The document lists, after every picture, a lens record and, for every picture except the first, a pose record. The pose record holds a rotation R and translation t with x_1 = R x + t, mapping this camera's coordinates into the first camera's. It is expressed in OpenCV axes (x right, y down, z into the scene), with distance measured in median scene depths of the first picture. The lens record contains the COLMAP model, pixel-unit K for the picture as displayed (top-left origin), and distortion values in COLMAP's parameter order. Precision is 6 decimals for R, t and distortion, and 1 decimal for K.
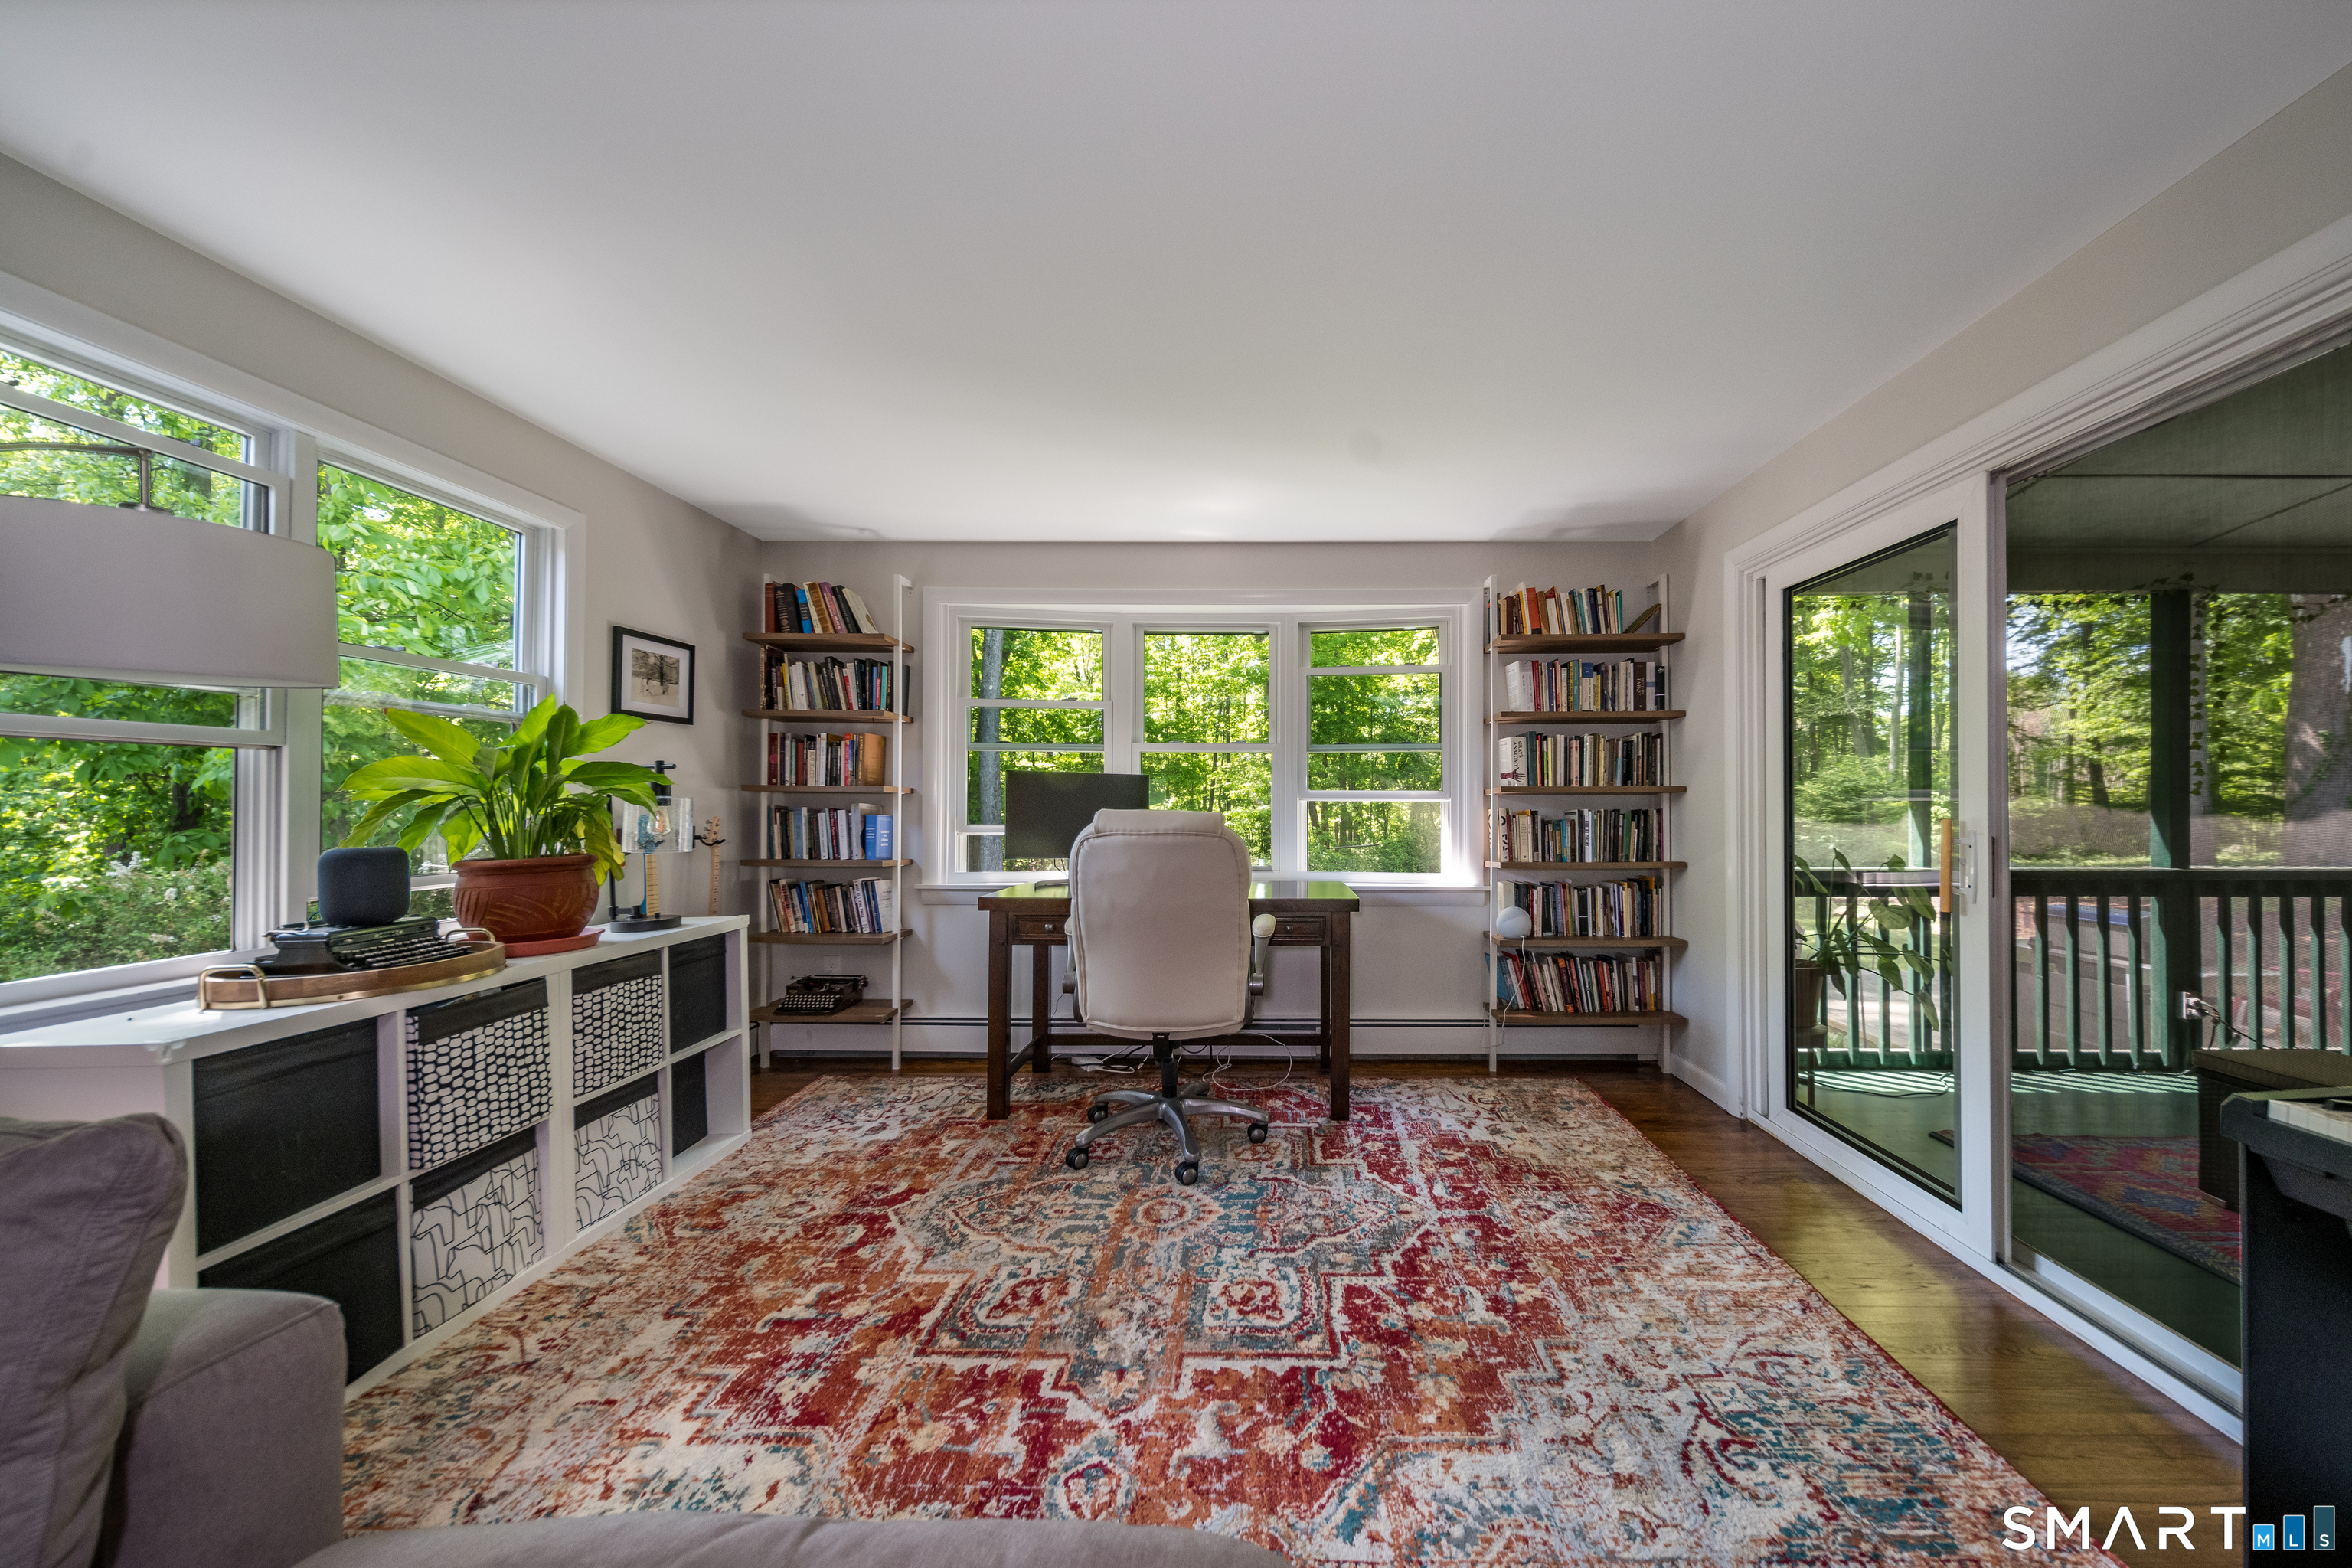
lens RADIAL K [[854.6, 0, 1249.4], [0, 854.6, 793.2], [0, 0, 1]] dist [-0.000425, -0.000111]
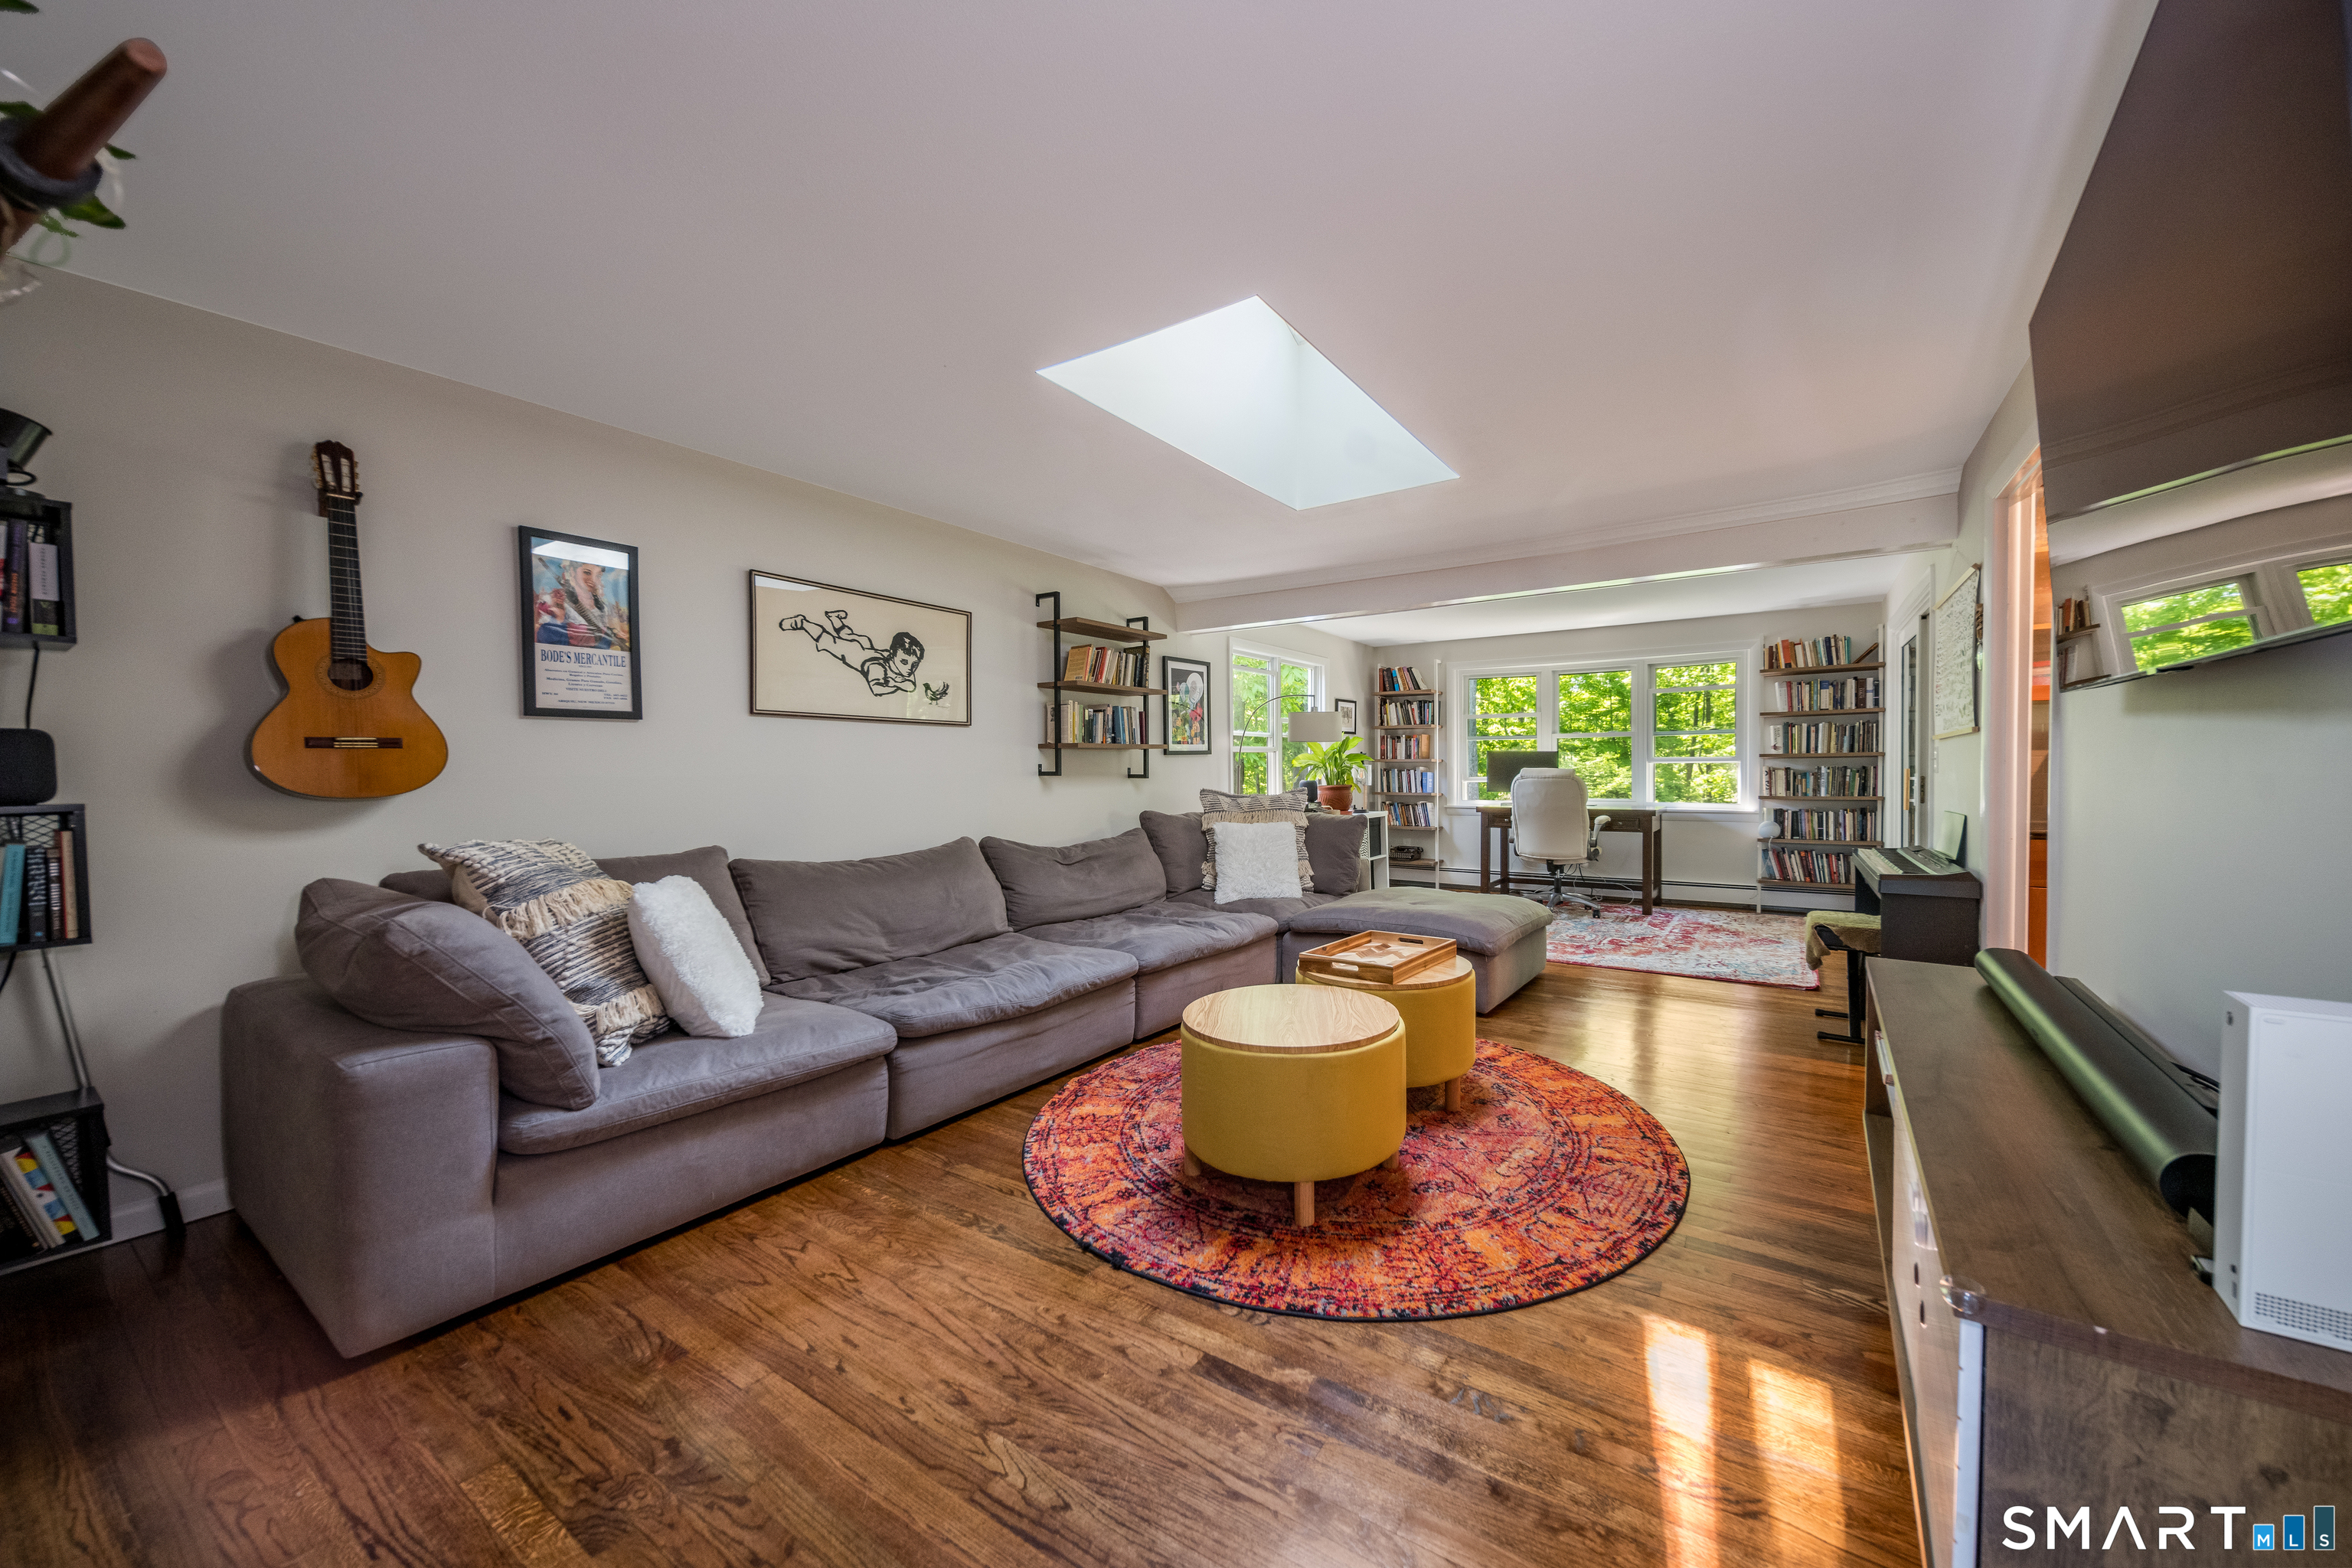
lens RADIAL K [[854.6, 0, 1249.4], [0, 854.6, 793.2], [0, 0, 1]] dist [-0.000425, -0.000111]
pose [[0.851111, 0.005503, -0.524957, 0.315141], [0.015694, 0.999231, 0.035920, -0.006950], [0.524752, -0.038810, 0.850370, -1.077834]]
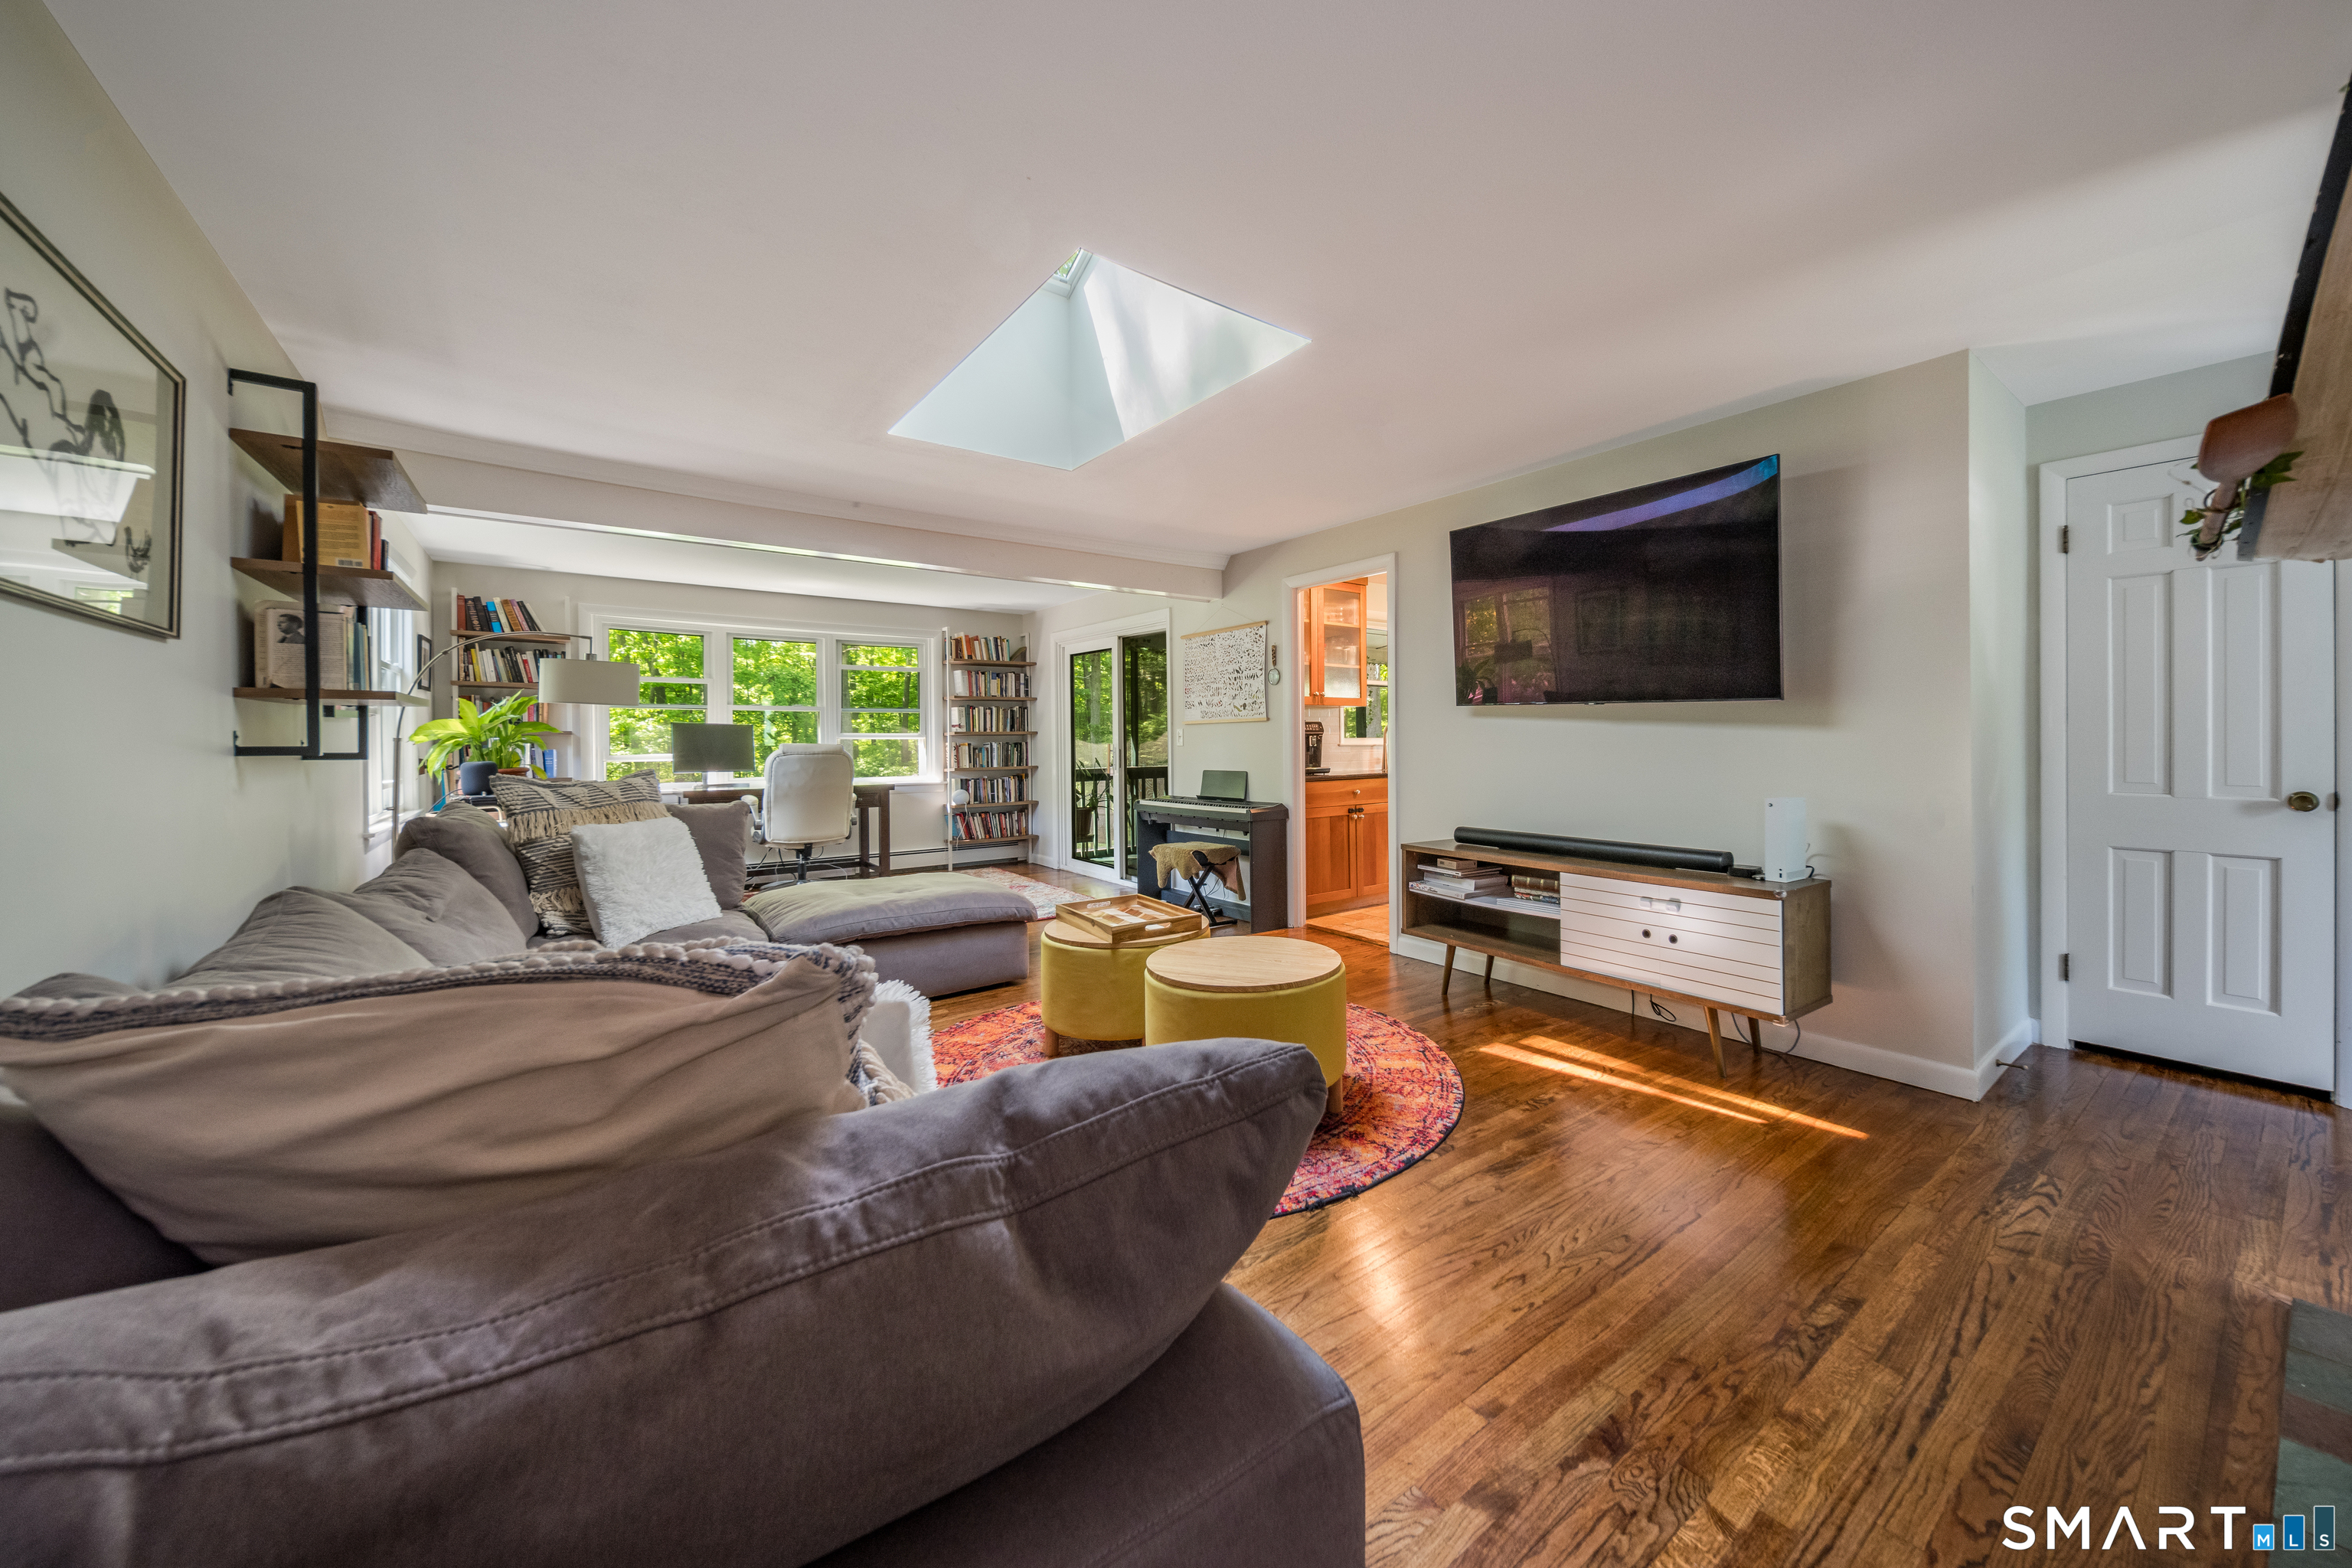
lens RADIAL K [[878.0, 0, 1274.2], [0, 878.0, 750.1], [0, 0, 1]] dist [0.000310, 0.000030]
pose [[0.760403, -0.015109, 0.649276, -0.484200], [0.001468, 0.999767, 0.021545, -0.007987], [-0.649450, -0.015429, 0.760248, -1.091941]]
